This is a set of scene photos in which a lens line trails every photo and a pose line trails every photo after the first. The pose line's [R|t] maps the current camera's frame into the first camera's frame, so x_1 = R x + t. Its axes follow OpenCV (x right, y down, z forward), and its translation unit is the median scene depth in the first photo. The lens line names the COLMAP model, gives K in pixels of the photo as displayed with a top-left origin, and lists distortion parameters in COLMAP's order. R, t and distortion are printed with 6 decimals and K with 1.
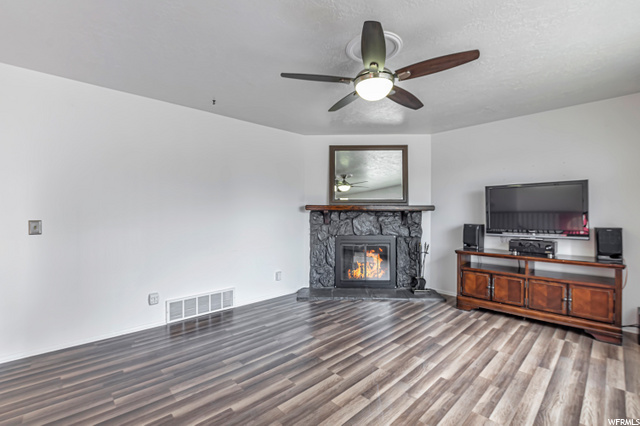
lens RADIAL K [[281.9, 0, 320.8], [0, 281.9, 212.1], [0, 0, 1]] dist [-0.007678, -0.000408]
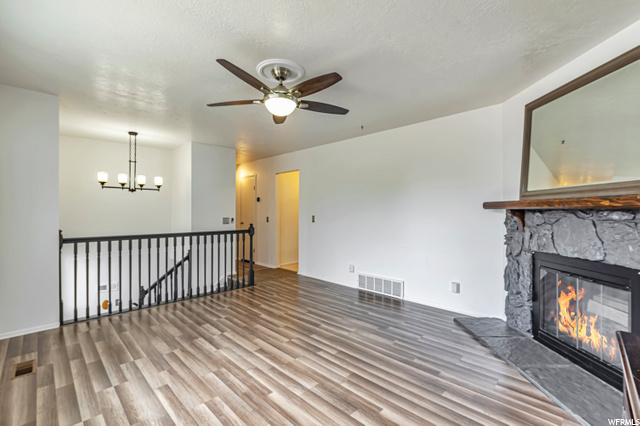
lens RADIAL K [[281.9, 0, 322.6], [0, 281.9, 212.4], [0, 0, 1]] dist [-0.007678, -0.000408]
pose [[0.033024, 0.000093, -0.999455, 1.214258], [0.000392, 1.000000, 0.000106, 0.000700], [0.999454, -0.000395, 0.033024, 1.017879]]
